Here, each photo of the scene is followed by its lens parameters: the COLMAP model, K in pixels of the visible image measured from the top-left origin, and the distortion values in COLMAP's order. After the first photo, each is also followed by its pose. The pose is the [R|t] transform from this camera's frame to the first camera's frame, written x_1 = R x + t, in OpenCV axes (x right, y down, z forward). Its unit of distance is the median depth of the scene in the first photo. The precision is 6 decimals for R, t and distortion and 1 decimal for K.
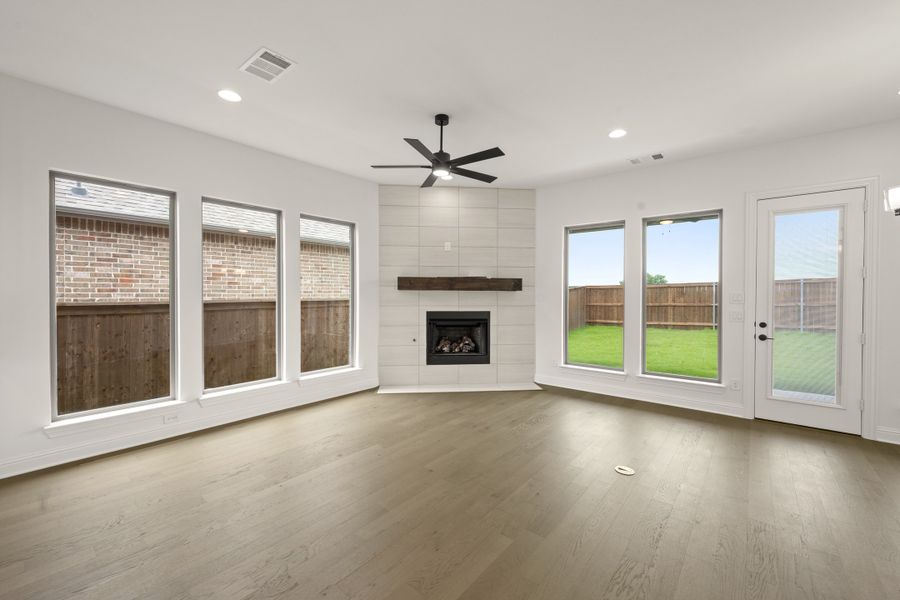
lens RADIAL K [[376.5, 0, 451.3], [0, 376.5, 299.6], [0, 0, 1]] dist [0.013642, -0.000273]
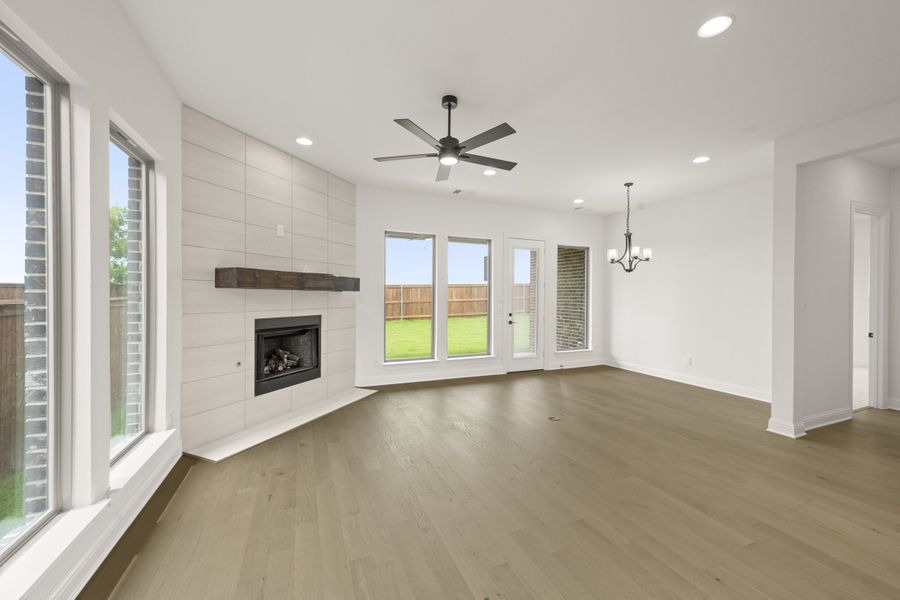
lens RADIAL K [[355.1, 0, 451.3], [0, 355.1, 296.0], [0, 0, 1]] dist [-0.002317, 0.000359]
pose [[0.462371, 0.000579, 0.886686, -0.474811], [0.007651, 0.999960, -0.004643, -0.005821], [-0.886653, 0.008931, 0.462348, 0.379211]]
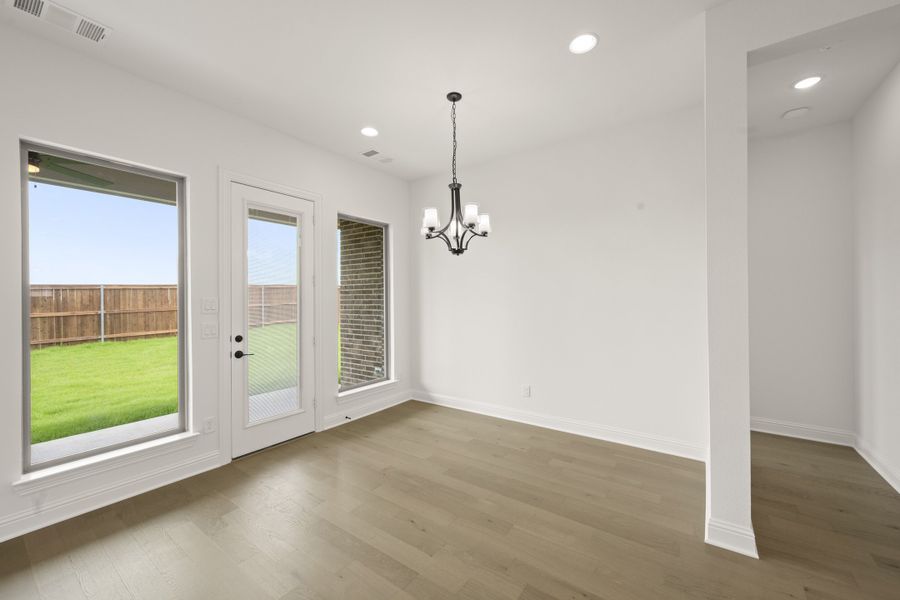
lens RADIAL K [[355.1, 0, 448.8], [0, 355.1, 299.0], [0, 0, 1]] dist [-0.002317, 0.000359]
pose [[-0.055845, -0.002007, 0.998437, 0.034637], [0.023110, 0.999727, 0.003302, -0.006753], [-0.998172, 0.023258, -0.055784, 0.436458]]
